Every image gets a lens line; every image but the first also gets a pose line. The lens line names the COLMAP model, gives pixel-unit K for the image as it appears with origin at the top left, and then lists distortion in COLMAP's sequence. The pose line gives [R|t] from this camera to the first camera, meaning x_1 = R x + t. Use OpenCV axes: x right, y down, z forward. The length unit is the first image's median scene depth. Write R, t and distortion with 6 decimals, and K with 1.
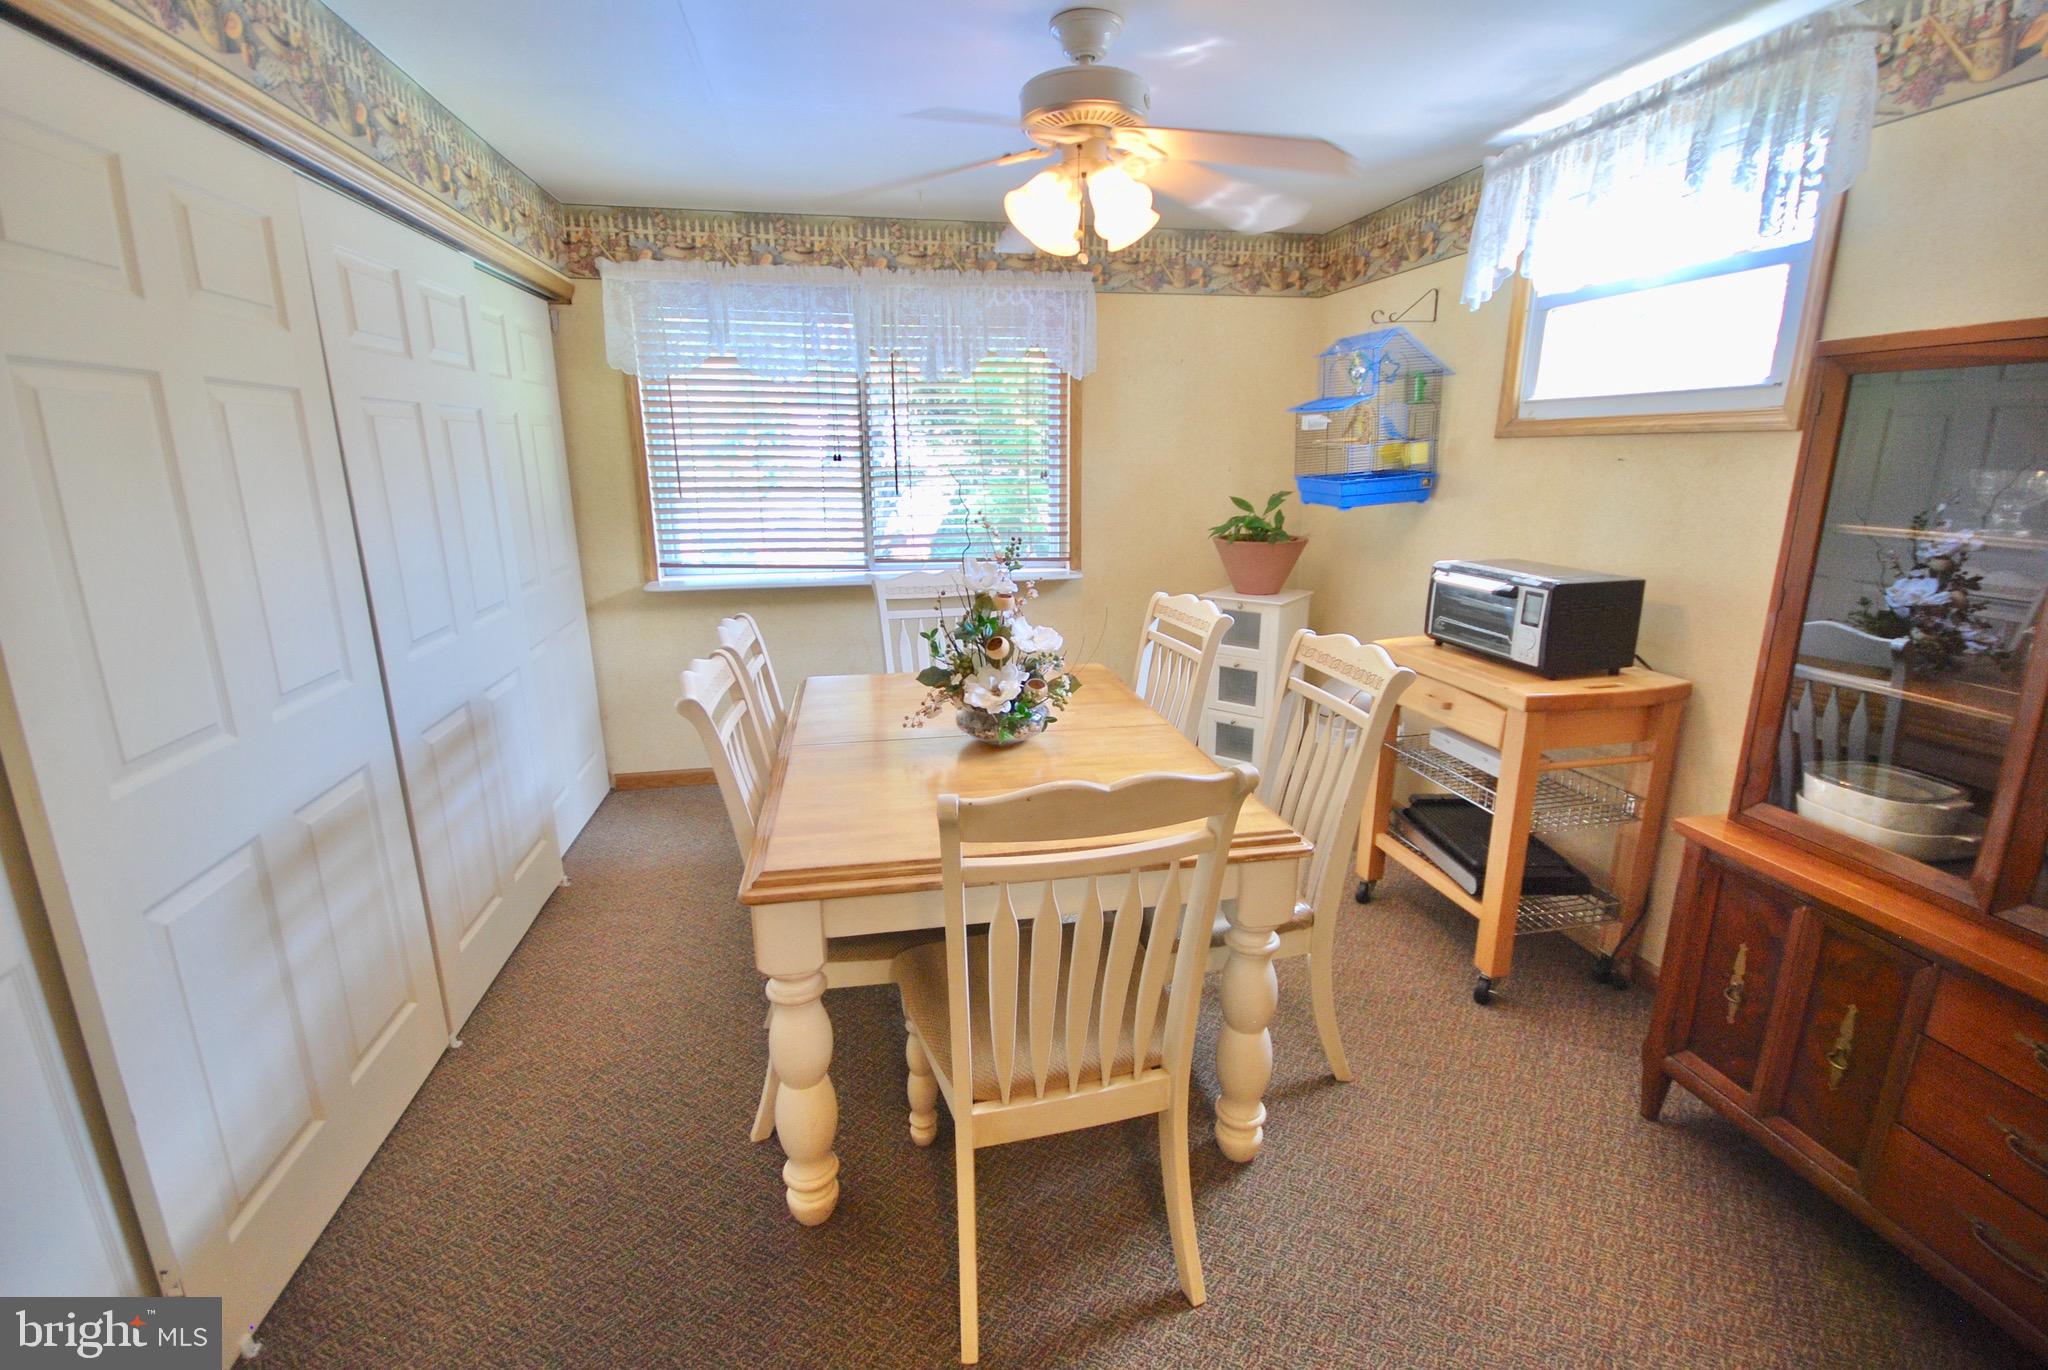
lens RADIAL K [[905.4, 0, 1036.7], [0, 905.4, 684.5], [0, 0, 1]] dist [0.011949, -0.009414]
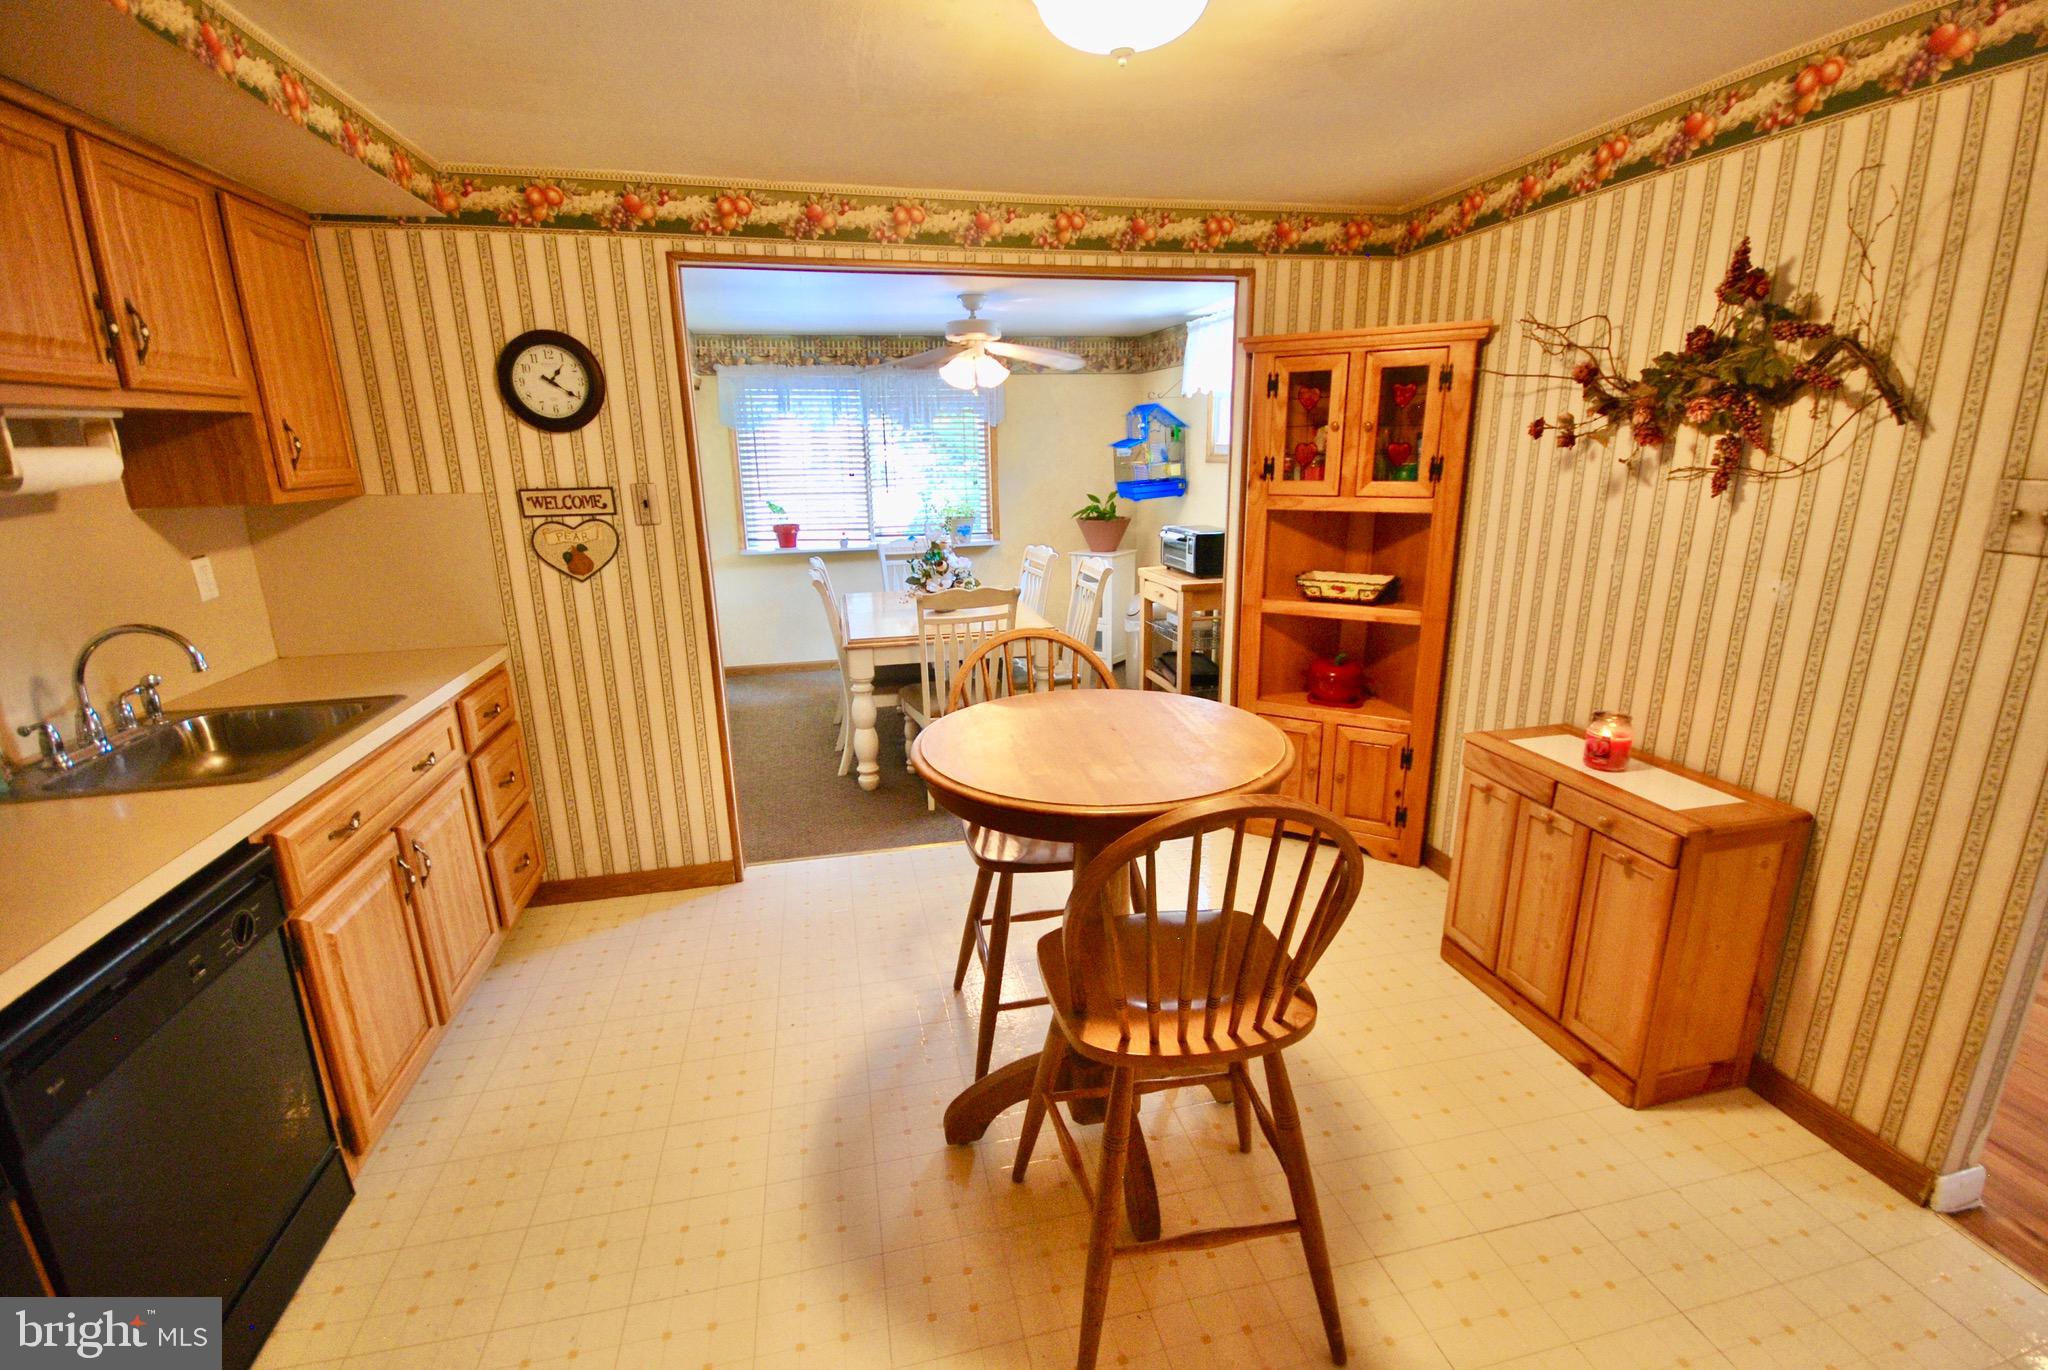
lens RADIAL K [[905.4, 0, 1035.1], [0, 905.4, 696.2], [0, 0, 1]] dist [0.011949, -0.009414]
pose [[0.999513, -0.019515, 0.024334, 0.081760], [0.019133, 0.999692, 0.015834, 0.161063], [-0.024635, -0.015360, 0.999578, -0.796533]]
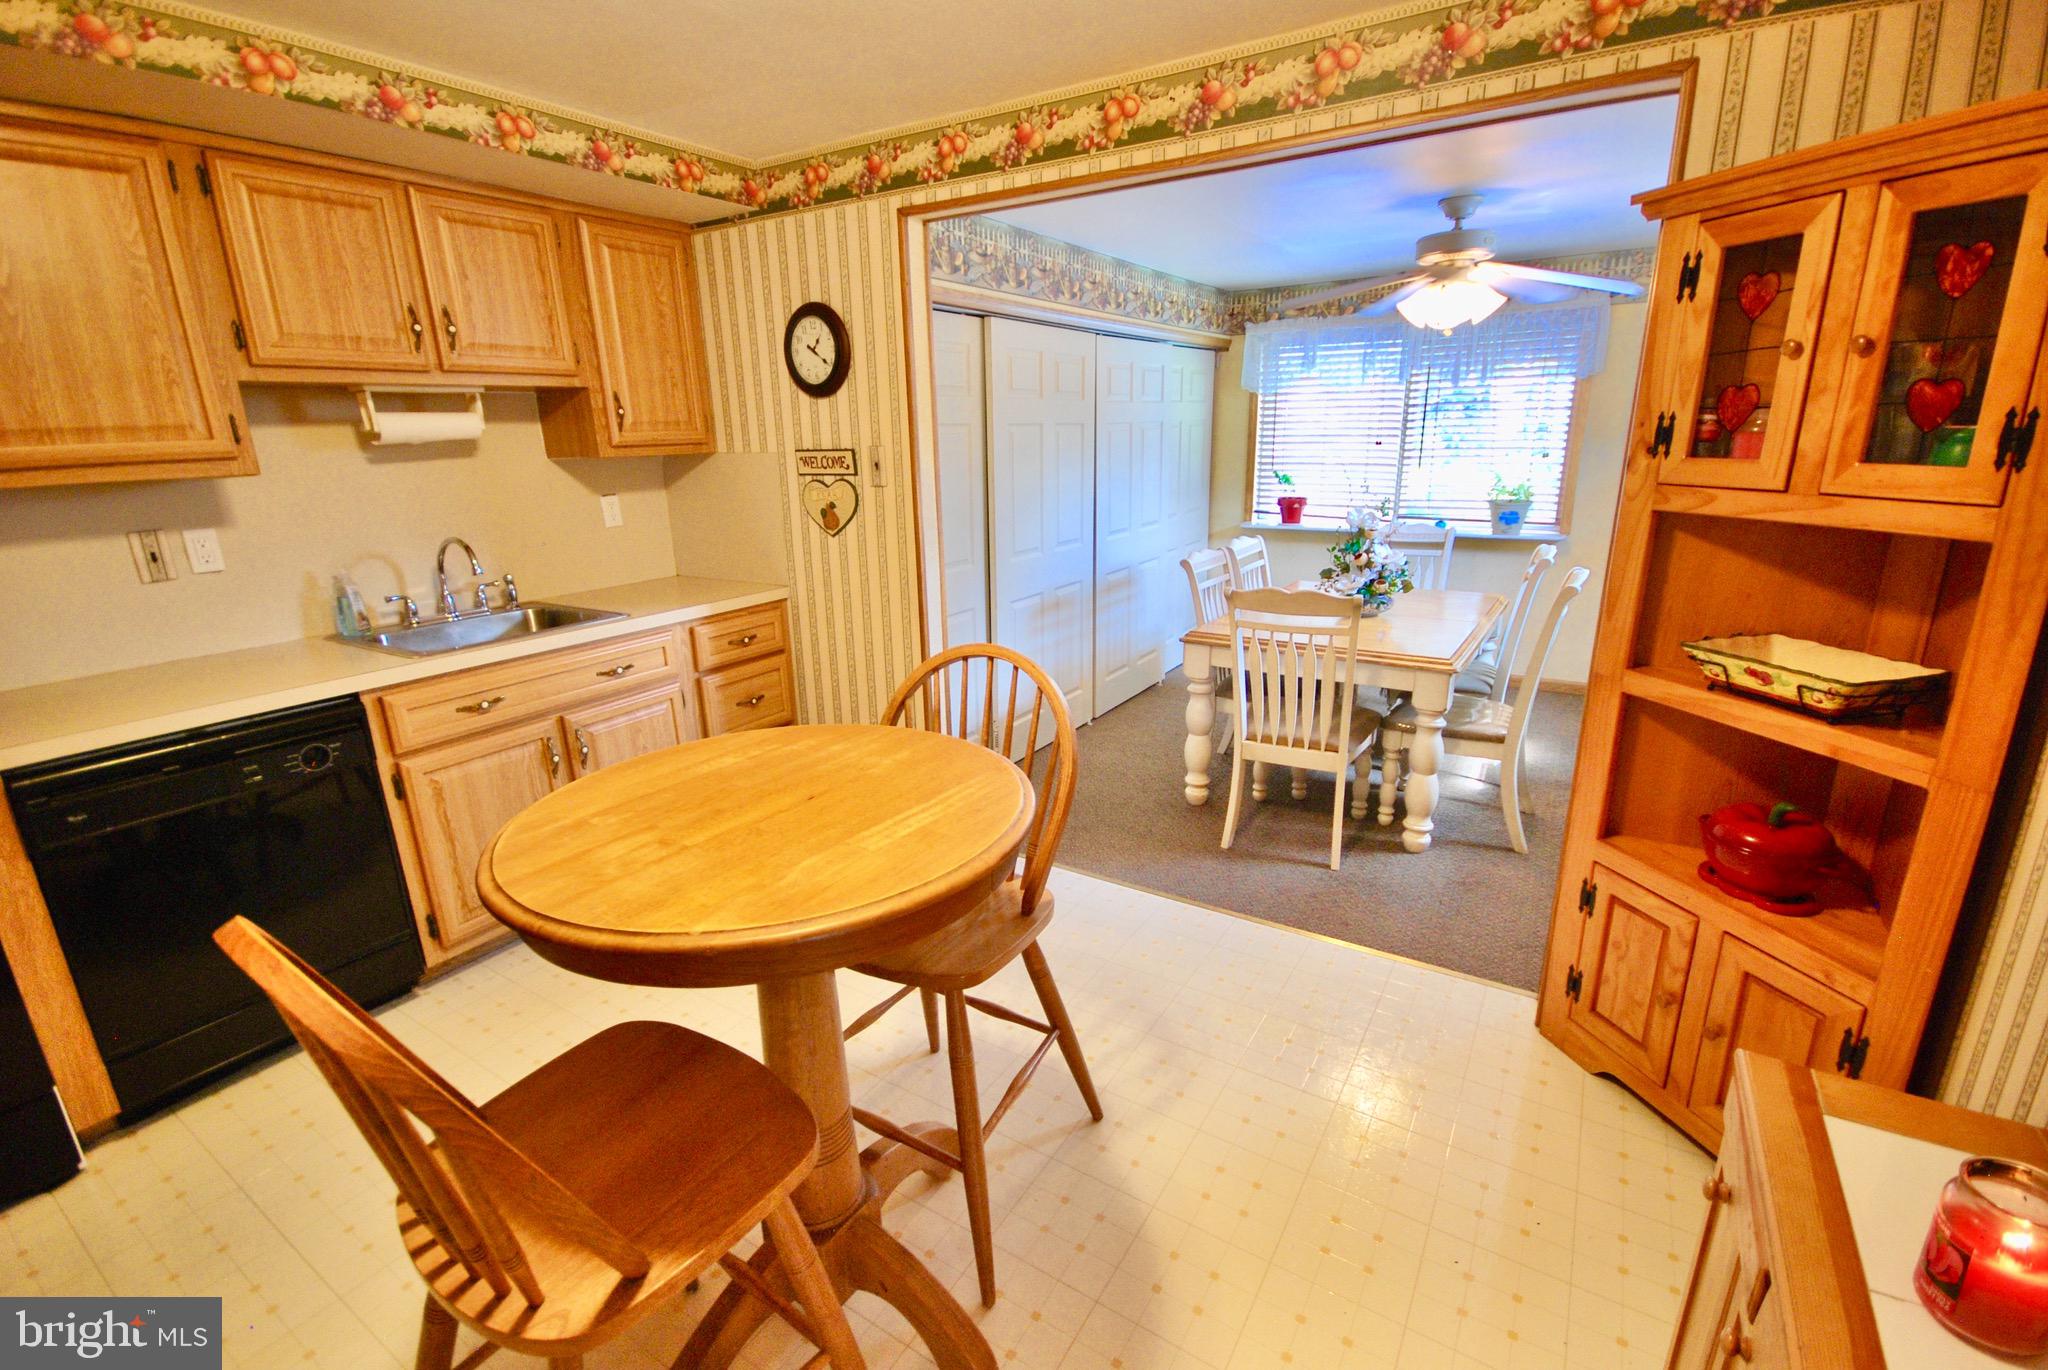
lens RADIAL K [[905.4, 0, 1026.2], [0, 905.4, 692.5], [0, 0, 1]] dist [0.011949, -0.009414]
pose [[0.718509, 0.182600, -0.671120, 0.468109], [-0.156182, 0.982638, 0.100149, 0.091370], [0.677755, 0.032859, 0.734553, -0.470072]]
